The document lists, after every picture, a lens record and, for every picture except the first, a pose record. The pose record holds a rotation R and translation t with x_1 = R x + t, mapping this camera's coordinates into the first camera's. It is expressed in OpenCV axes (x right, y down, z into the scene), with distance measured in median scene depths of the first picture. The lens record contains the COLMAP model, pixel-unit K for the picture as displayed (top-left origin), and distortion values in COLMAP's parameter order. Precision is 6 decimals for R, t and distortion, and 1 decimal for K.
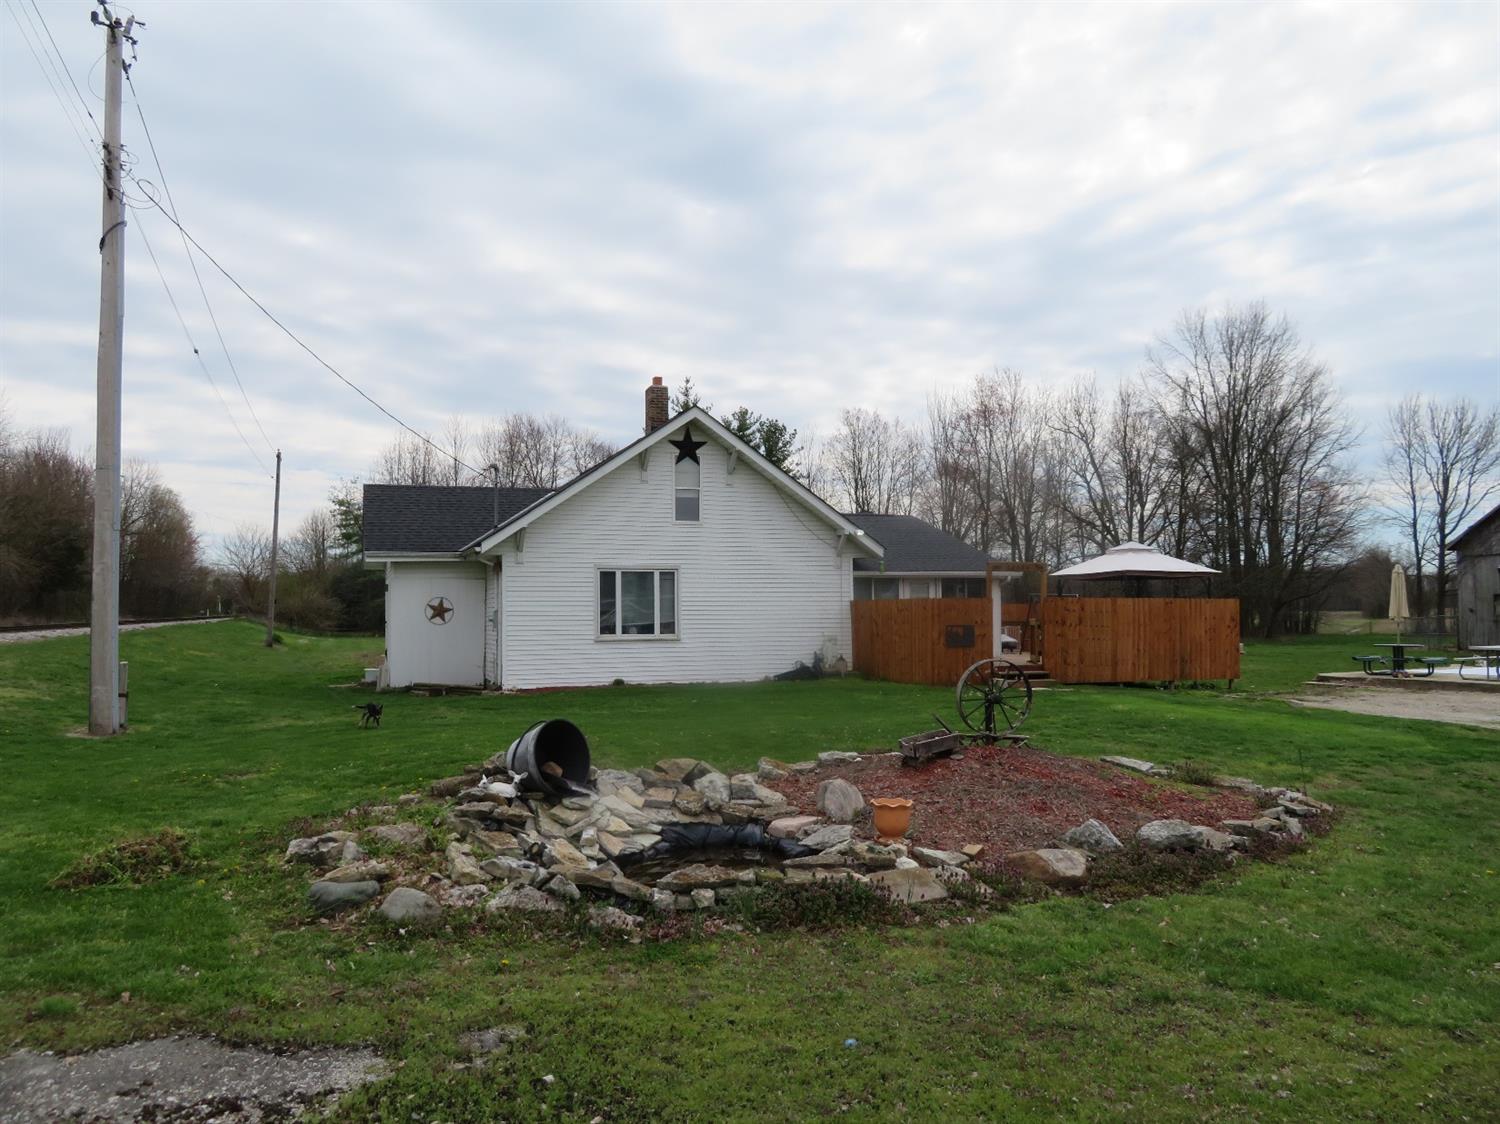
lens RADIAL K [[1075.5, 0, 750.0], [0, 1075.5, 562.0], [0, 0, 1]] dist [-0.000796, -0.000251]
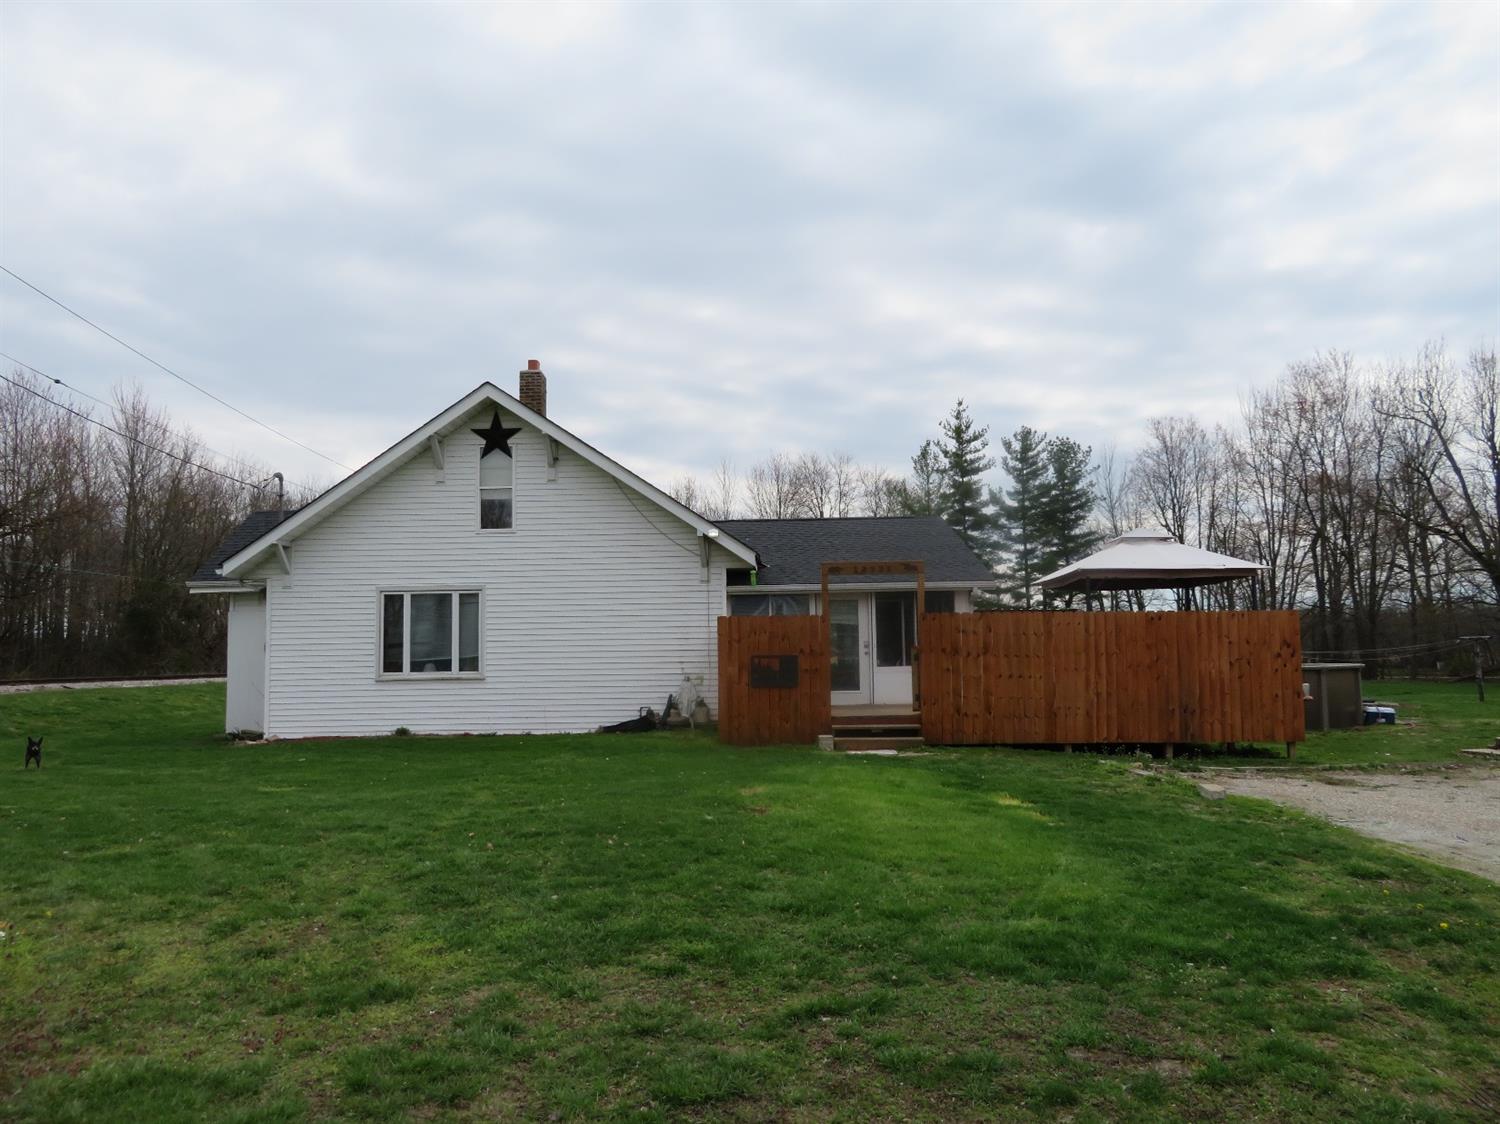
lens RADIAL K [[1104.5, 0, 750.0], [0, 1104.5, 583.9], [0, 0, 1]] dist [0.005484, -0.002186]
pose [[0.935236, -0.032202, -0.352556, 0.402087], [0.023215, 0.999290, -0.029689, 0.030859], [0.353262, 0.019582, 0.935319, 0.305928]]
